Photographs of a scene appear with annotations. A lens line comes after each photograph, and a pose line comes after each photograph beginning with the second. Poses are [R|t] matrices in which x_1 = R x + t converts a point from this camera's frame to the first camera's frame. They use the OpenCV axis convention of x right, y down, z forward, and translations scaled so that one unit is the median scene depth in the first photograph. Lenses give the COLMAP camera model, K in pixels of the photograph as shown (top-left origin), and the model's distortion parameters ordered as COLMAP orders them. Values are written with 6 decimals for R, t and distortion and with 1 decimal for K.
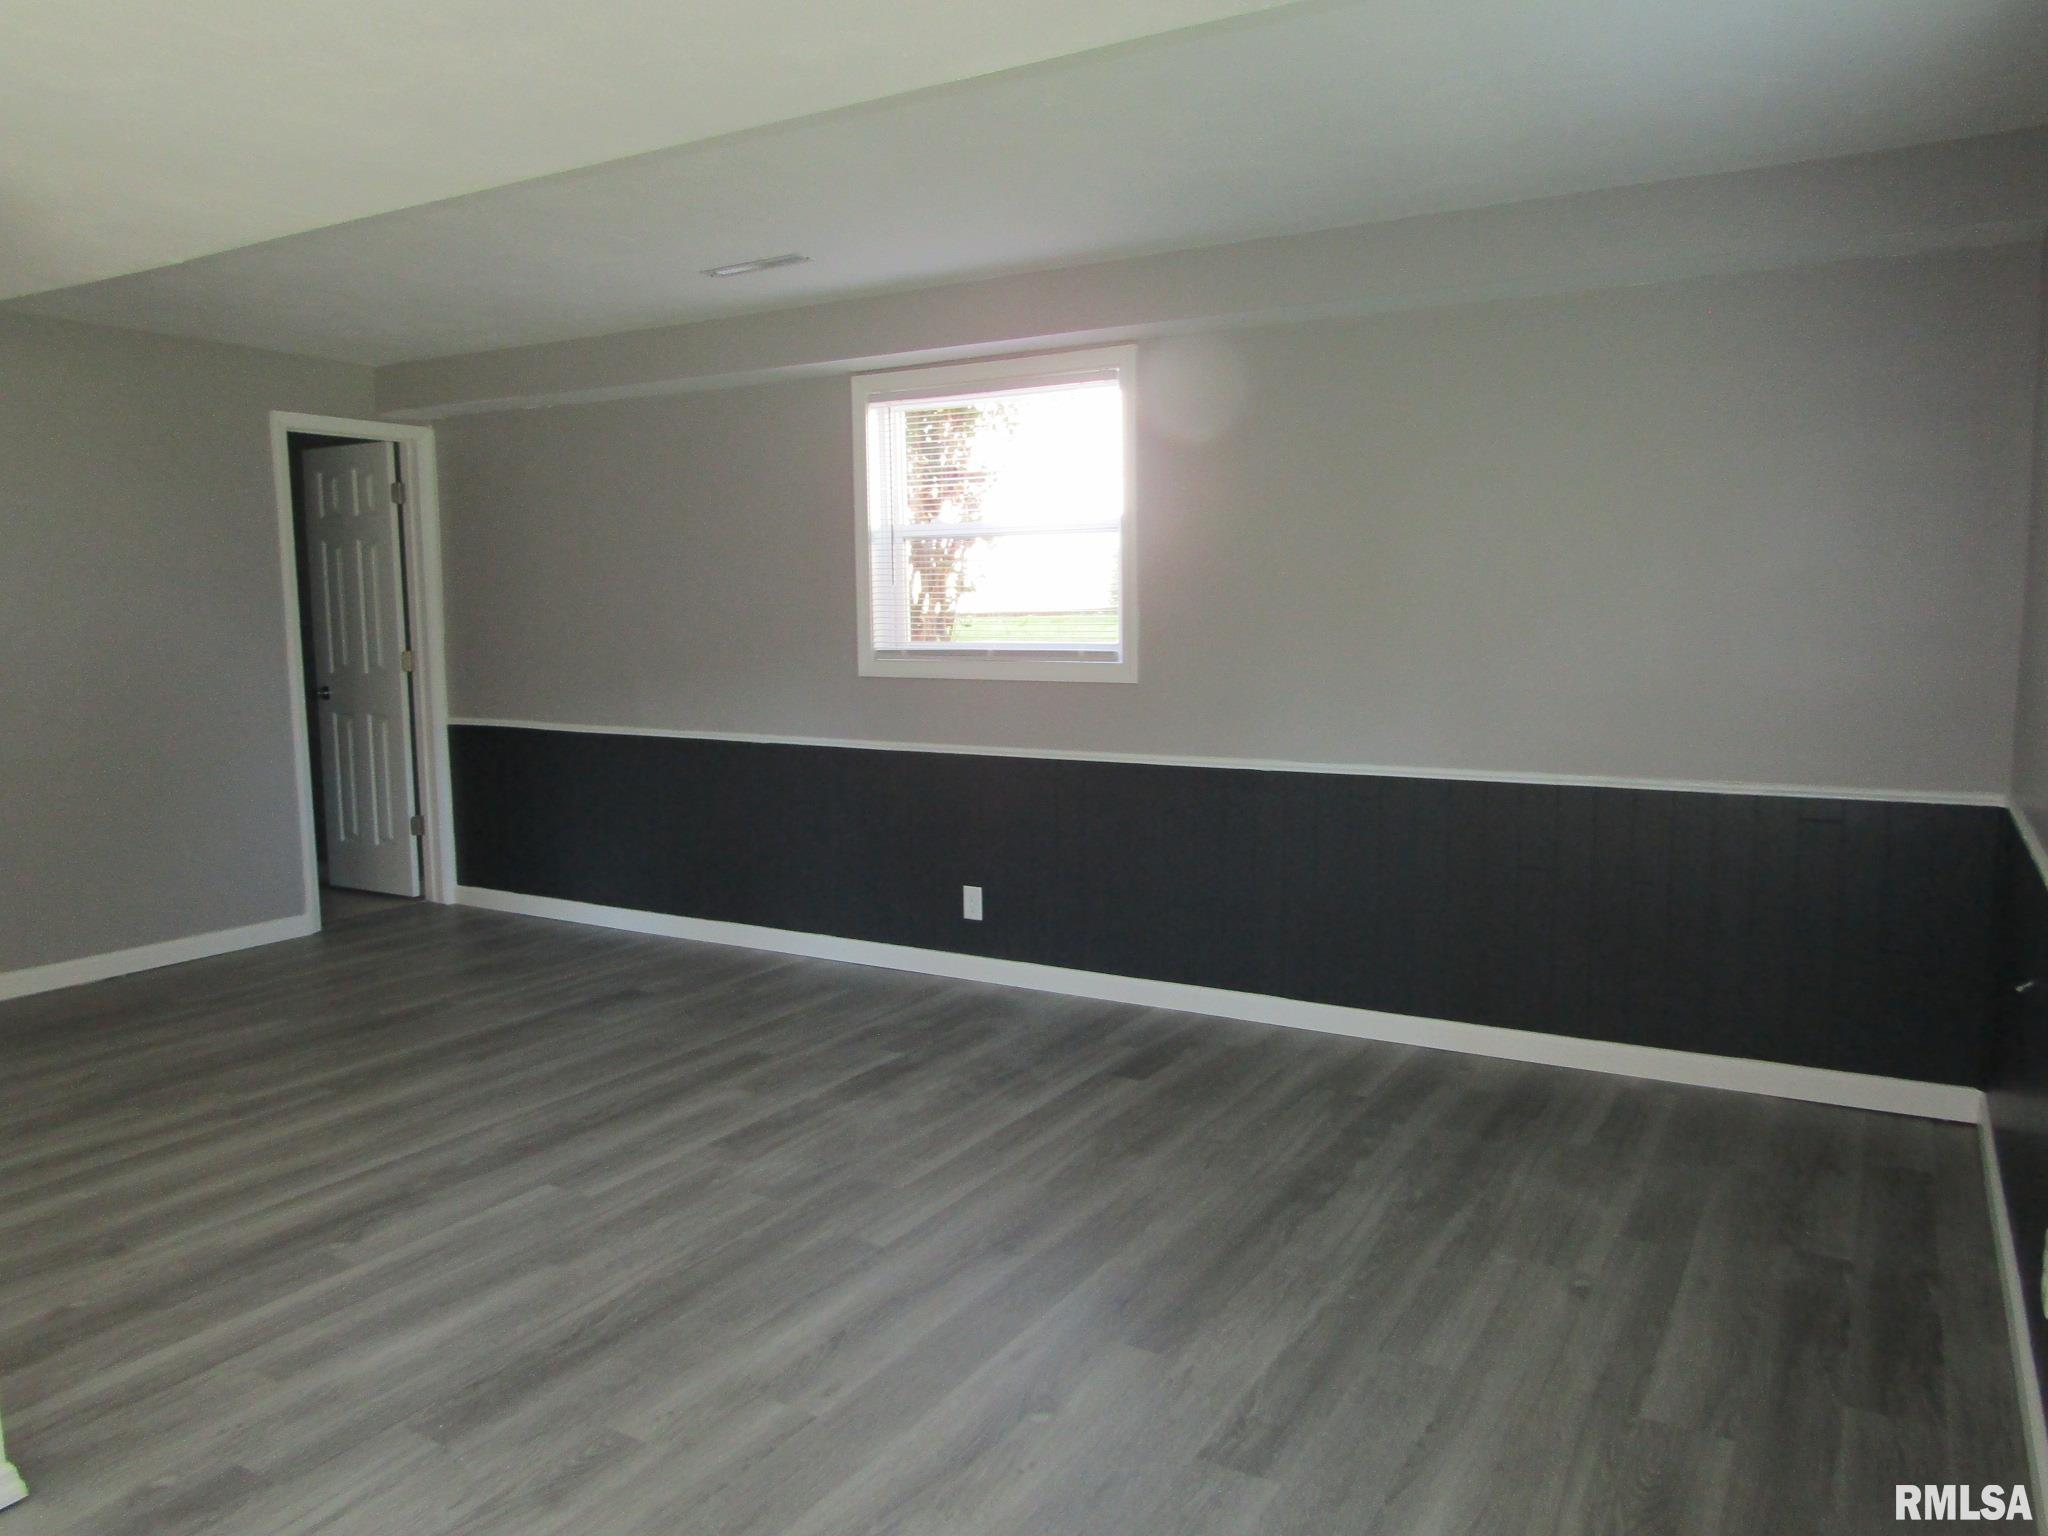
lens RADIAL K [[1456.8, 0, 1026.5], [0, 1456.8, 763.0], [0, 0, 1]] dist [-0.009292, -0.002255]
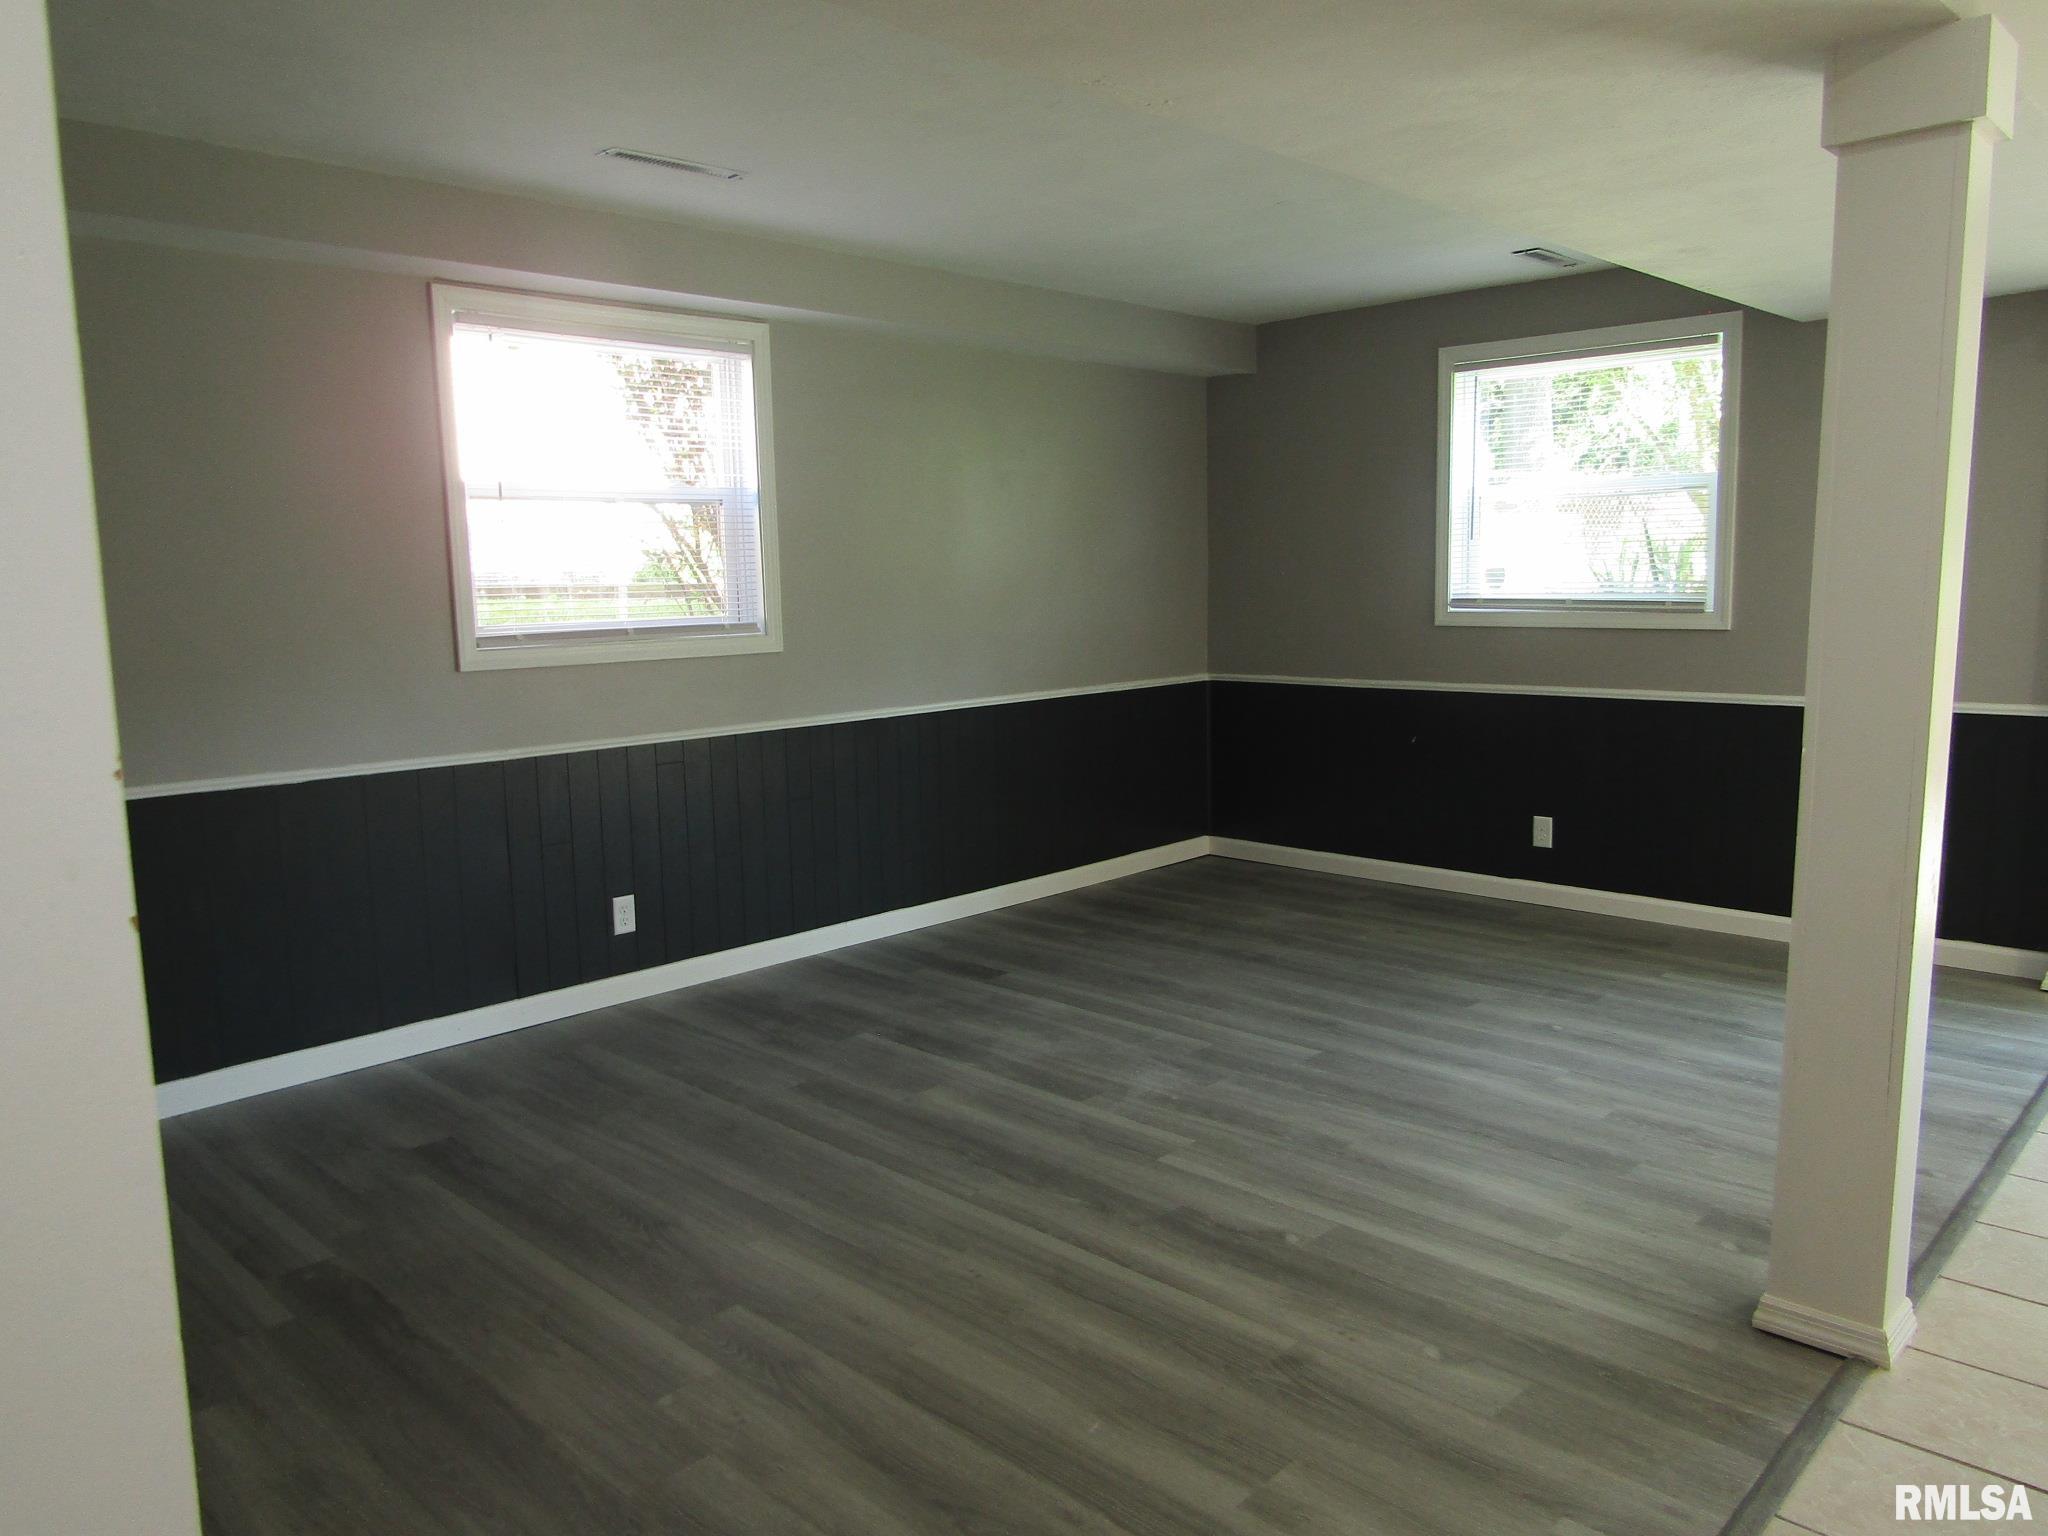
lens RADIAL K [[1456.8, 0, 1026.6], [0, 1456.8, 773.0], [0, 0, 1]] dist [-0.009292, -0.002255]
pose [[0.225093, -0.130372, 0.965575, -1.113022], [0.118471, 0.987317, 0.105690, -0.072454], [-0.967108, 0.090602, 0.237684, 0.729297]]
